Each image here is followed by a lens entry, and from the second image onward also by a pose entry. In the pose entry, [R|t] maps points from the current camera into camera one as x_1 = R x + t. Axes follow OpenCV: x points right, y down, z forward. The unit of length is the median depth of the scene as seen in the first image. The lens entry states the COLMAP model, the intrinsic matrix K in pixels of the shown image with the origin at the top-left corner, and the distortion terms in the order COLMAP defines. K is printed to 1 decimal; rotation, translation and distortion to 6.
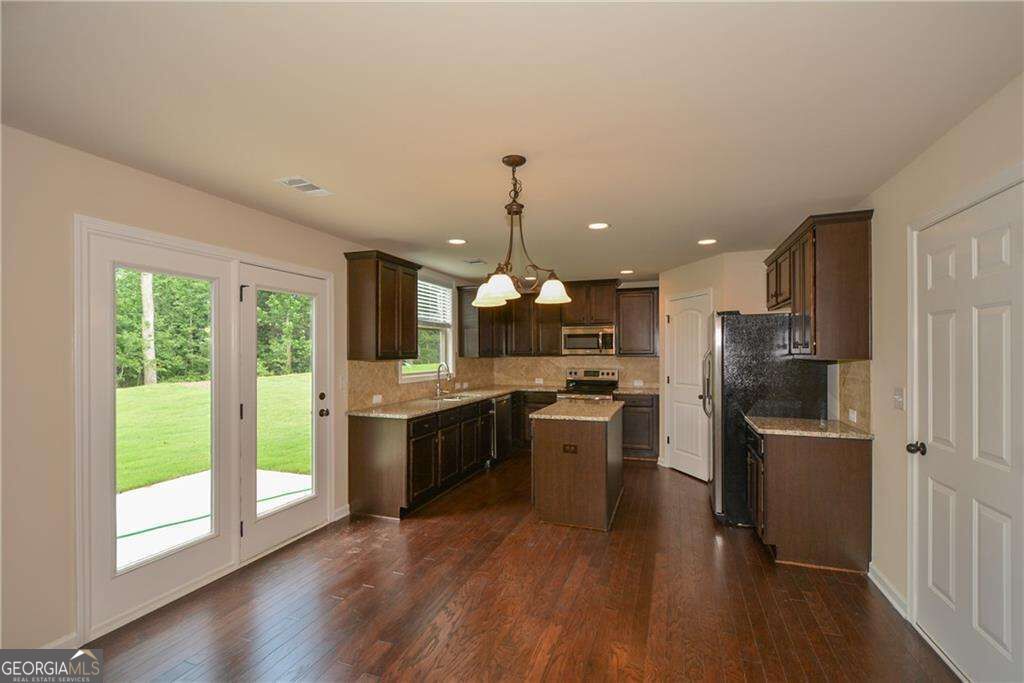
lens RADIAL K [[450.7, 0, 509.4], [0, 450.7, 349.4], [0, 0, 1]] dist [0.002863, -0.000727]
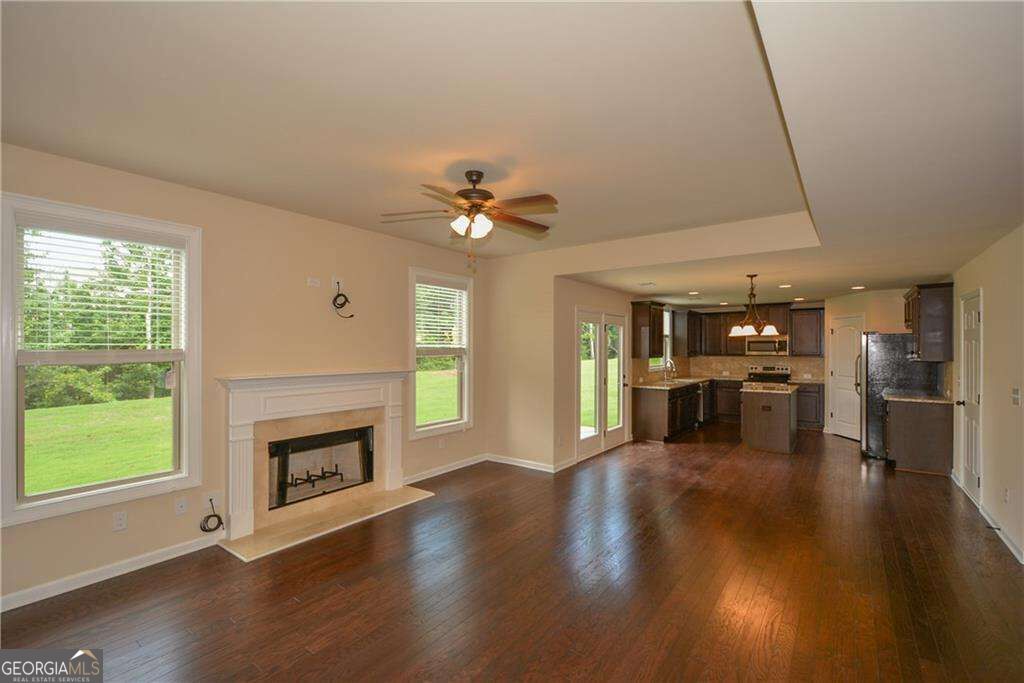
lens RADIAL K [[450.7, 0, 511.7], [0, 450.7, 346.6], [0, 0, 1]] dist [0.002863, -0.000727]
pose [[0.957927, 0.002805, -0.286998, -0.209268], [-0.002098, 0.999994, 0.002772, -0.019646], [0.287004, -0.002054, 0.957927, -0.660727]]
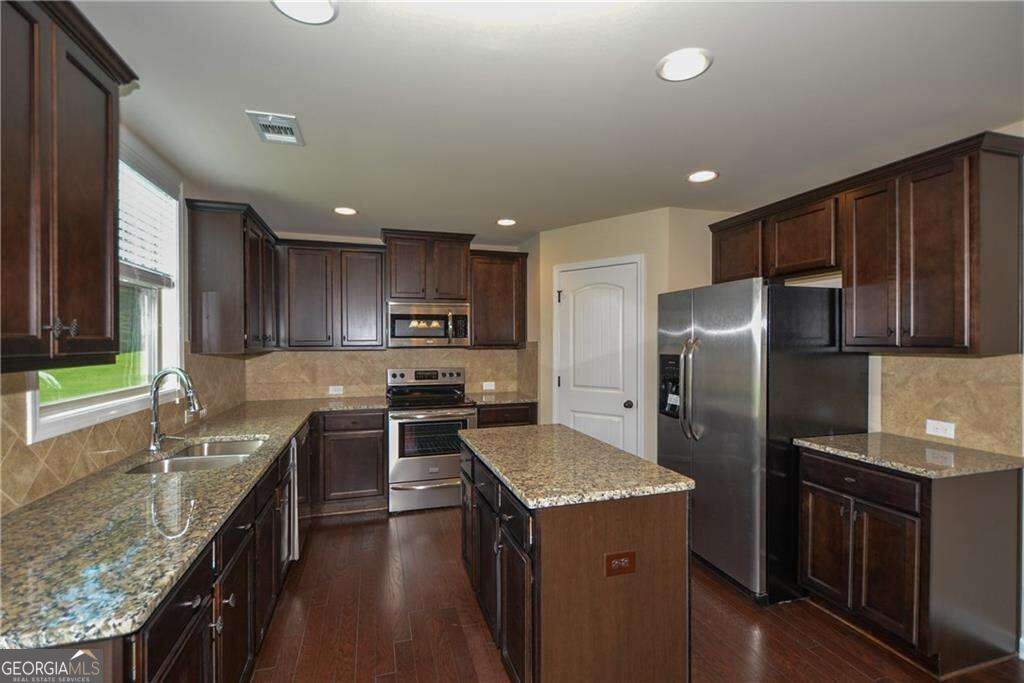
lens RADIAL K [[450.7, 0, 503.5], [0, 450.7, 344.0], [0, 0, 1]] dist [0.002863, -0.000727]
pose [[0.804260, -0.002740, 0.594271, -0.138000], [-0.002053, 0.999971, 0.007389, 0.003349], [-0.594274, -0.007163, 0.804231, 0.463751]]
